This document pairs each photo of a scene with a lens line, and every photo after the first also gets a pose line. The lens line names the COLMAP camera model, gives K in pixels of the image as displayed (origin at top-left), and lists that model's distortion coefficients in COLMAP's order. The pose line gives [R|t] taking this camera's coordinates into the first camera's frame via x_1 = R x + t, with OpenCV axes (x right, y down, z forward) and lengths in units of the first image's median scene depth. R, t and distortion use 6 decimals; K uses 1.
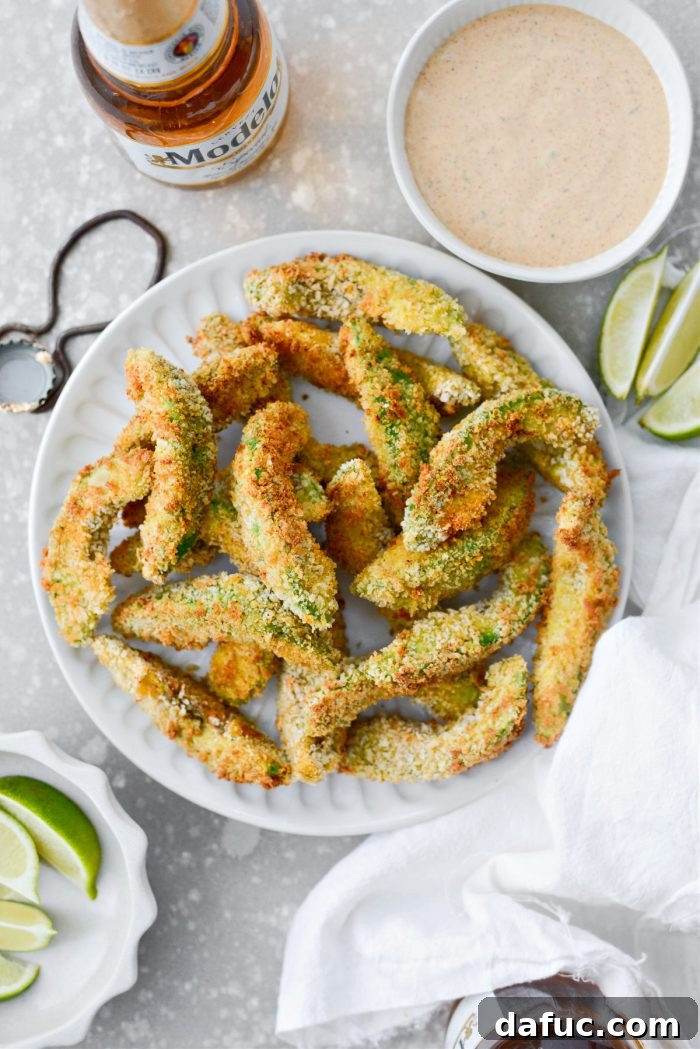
lens RADIAL K [[1904.2, 0, 345.2], [0, 1904.2, 524.0], [0, 0, 1]] dist [0.031588, 0.000000]
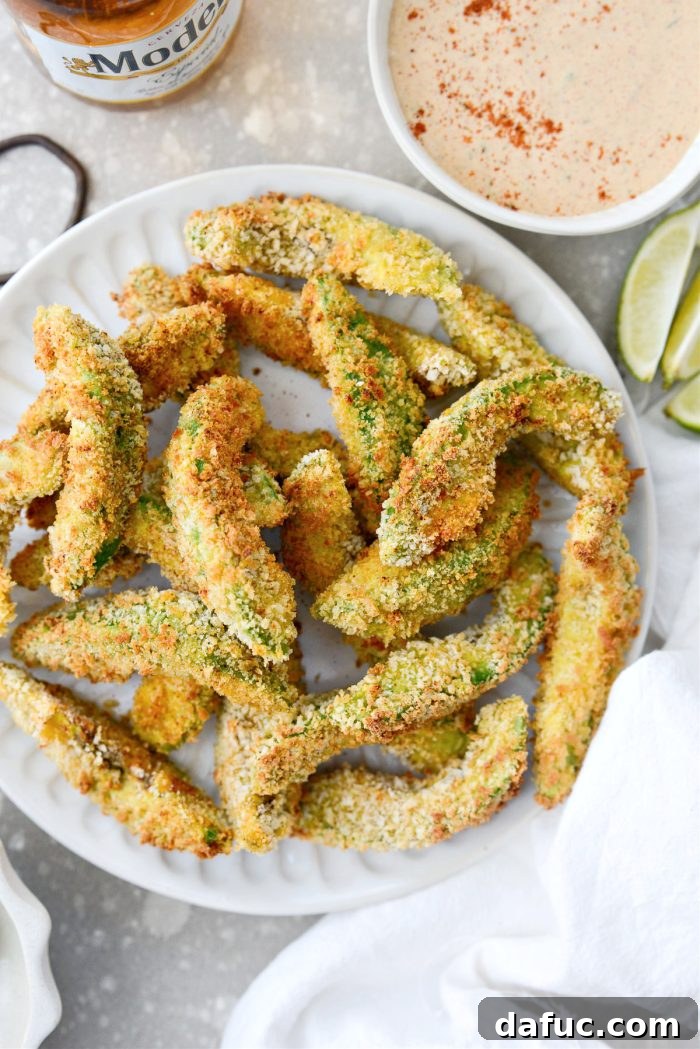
lens RADIAL K [[1904.2, 0, 348.1], [0, 1904.2, 521.2], [0, 0, 1]] dist [0.031588, 0.000000]
pose [[0.998673, 0.017419, 0.048470, -0.021102], [-0.017675, 0.999832, 0.004853, -0.007896], [-0.048378, -0.005704, 0.998813, 0.195633]]
